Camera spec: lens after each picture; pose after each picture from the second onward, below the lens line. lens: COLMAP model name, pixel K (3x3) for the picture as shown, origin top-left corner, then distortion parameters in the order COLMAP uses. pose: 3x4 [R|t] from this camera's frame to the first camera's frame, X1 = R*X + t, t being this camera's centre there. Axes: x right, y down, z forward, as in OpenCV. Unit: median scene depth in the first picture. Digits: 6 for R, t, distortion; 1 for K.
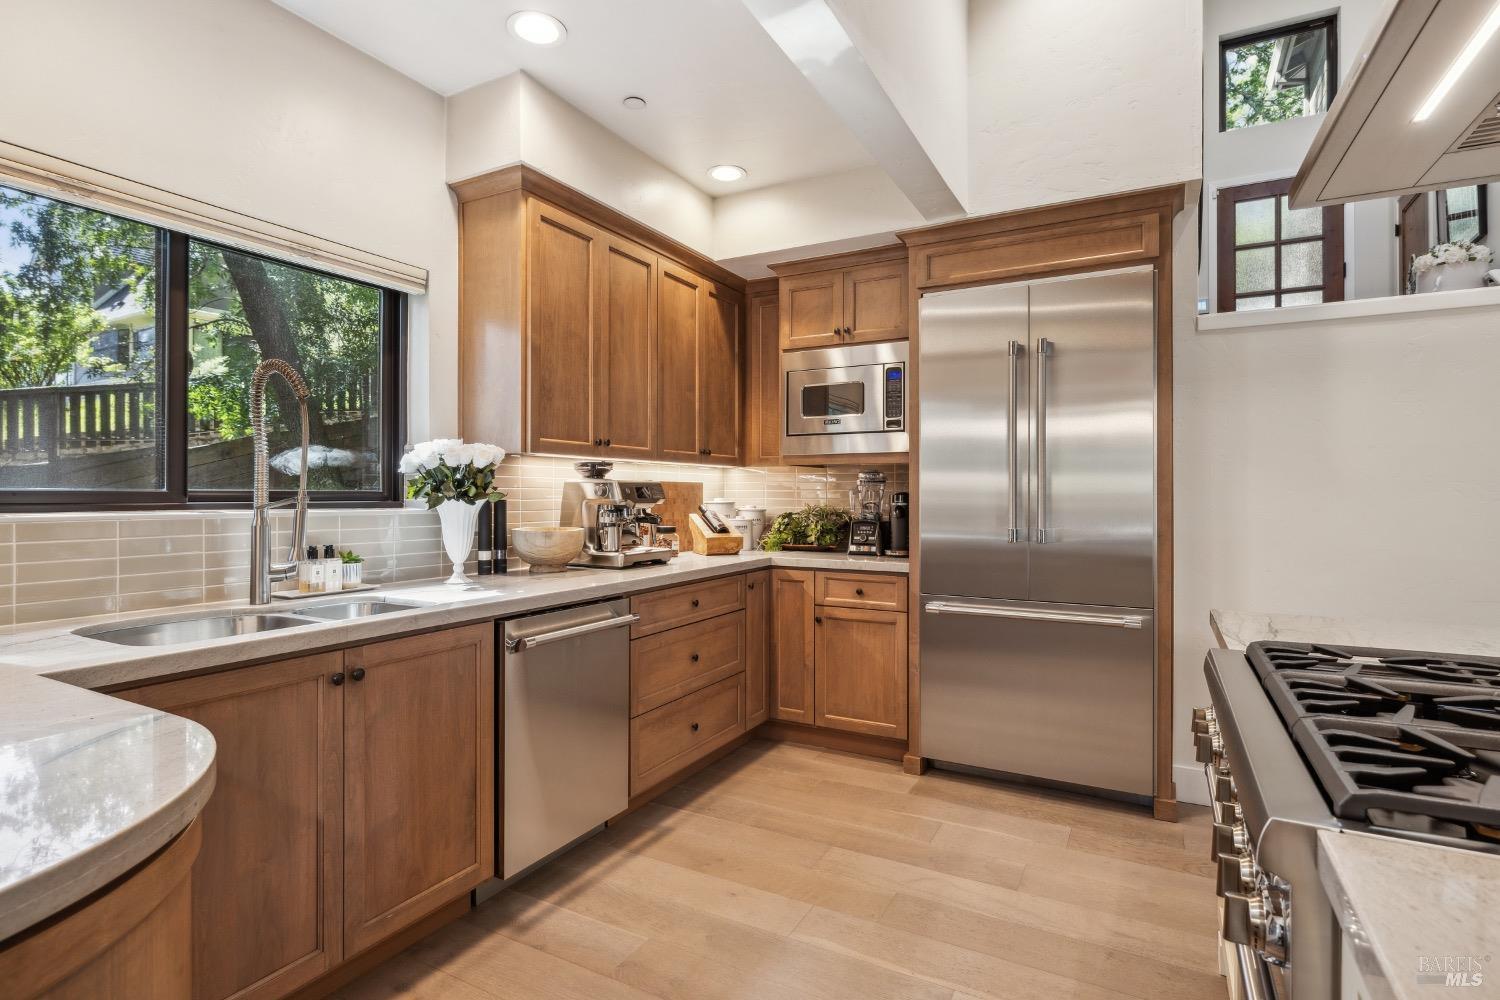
lens RADIAL K [[749.3, 0, 755.8], [0, 749.3, 492.7], [0, 0, 1]] dist [-0.002682, 0.000021]
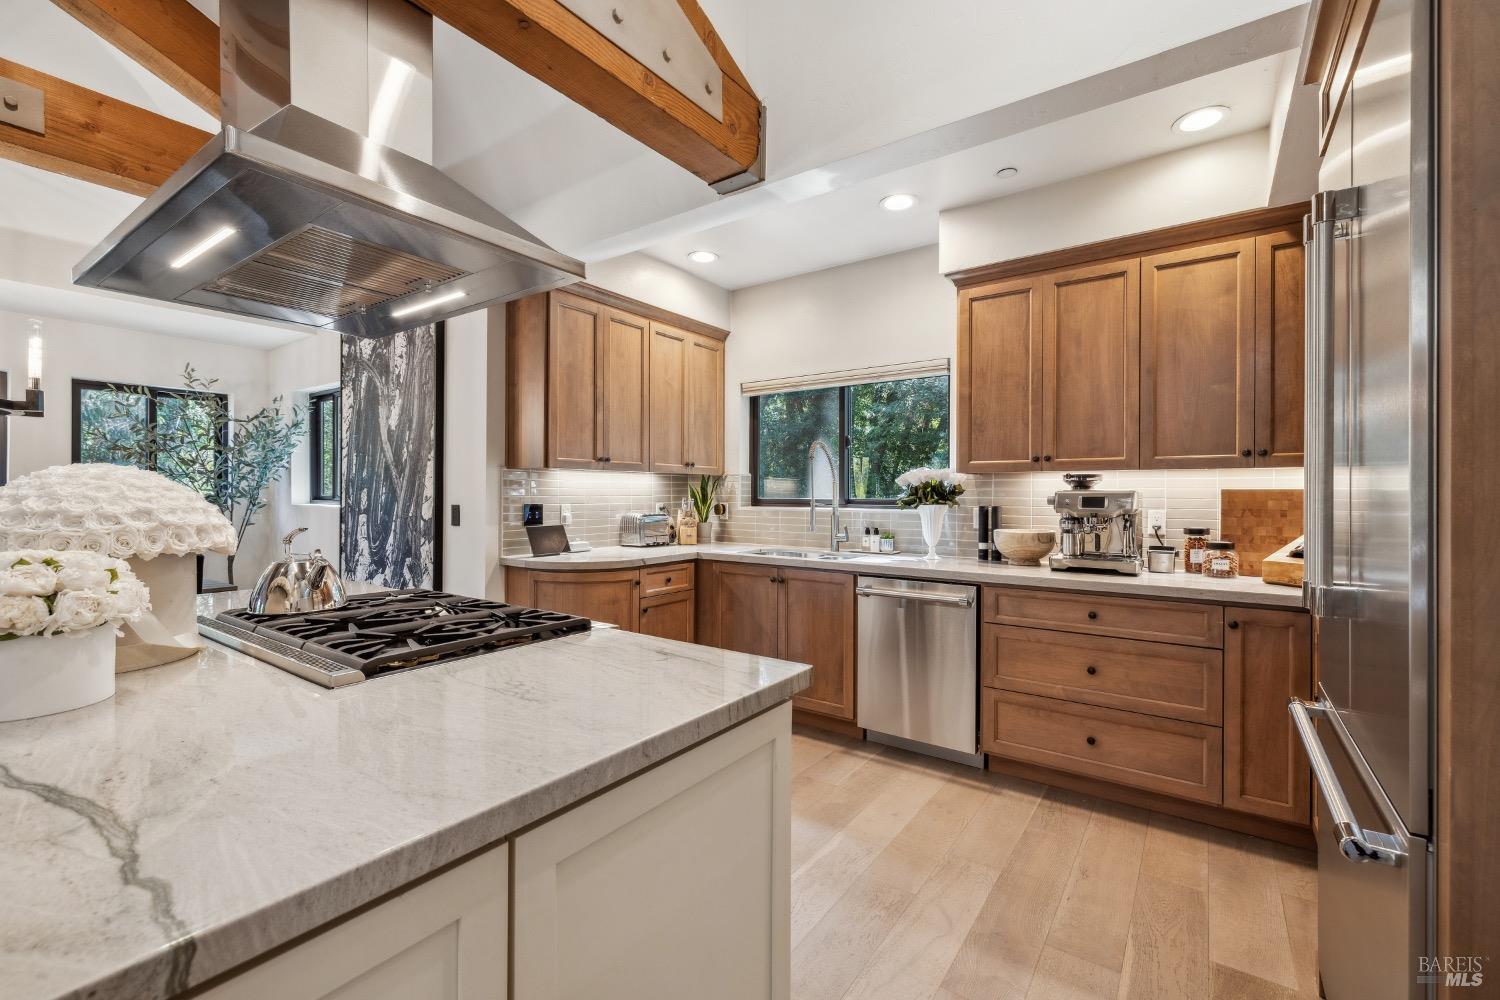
lens RADIAL K [[636.0, 0, 749.5], [0, 636.0, 497.3], [0, 0, 1]] dist [0.000083, -0.000023]
pose [[-0.123345, 0.002277, -0.992361, 0.965133], [-0.003152, 0.999991, 0.002686, -0.010014], [0.992359, 0.003460, -0.123337, 0.787398]]
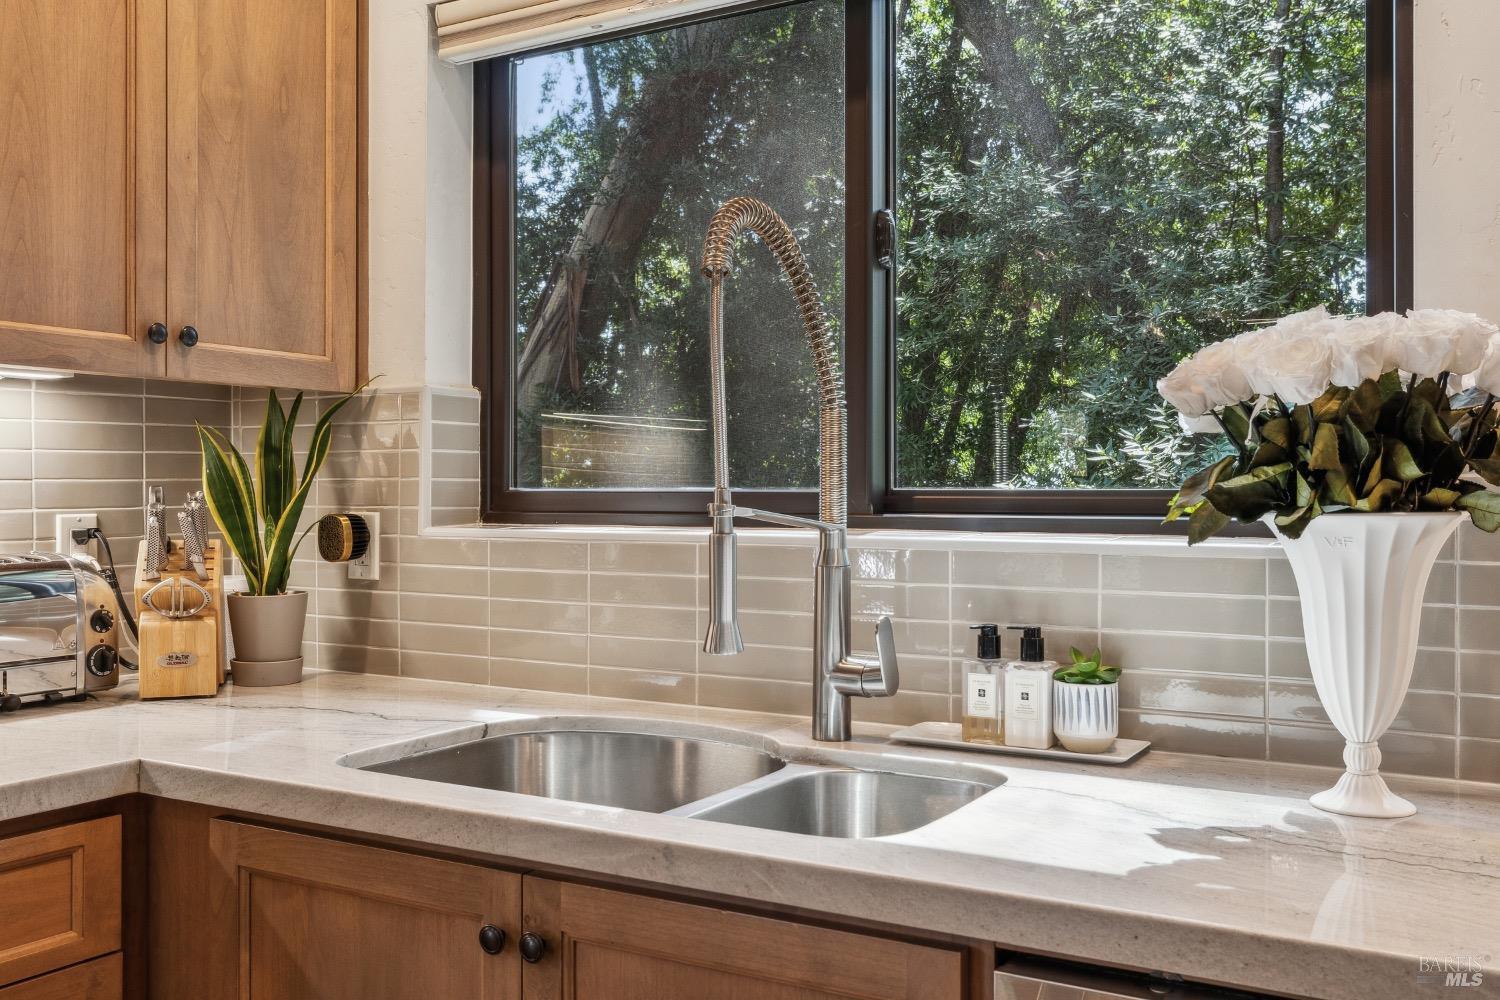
lens RADIAL K [[1389.2, 0, 754.7], [0, 1389.2, 498.9], [0, 0, 1]] dist [0.002356, 0.003840]
pose [[-0.027984, 0.002491, -0.999605, 0.143255], [0.000817, 0.999997, 0.002469, 0.000919], [0.999608, -0.000748, -0.027986, 0.783767]]
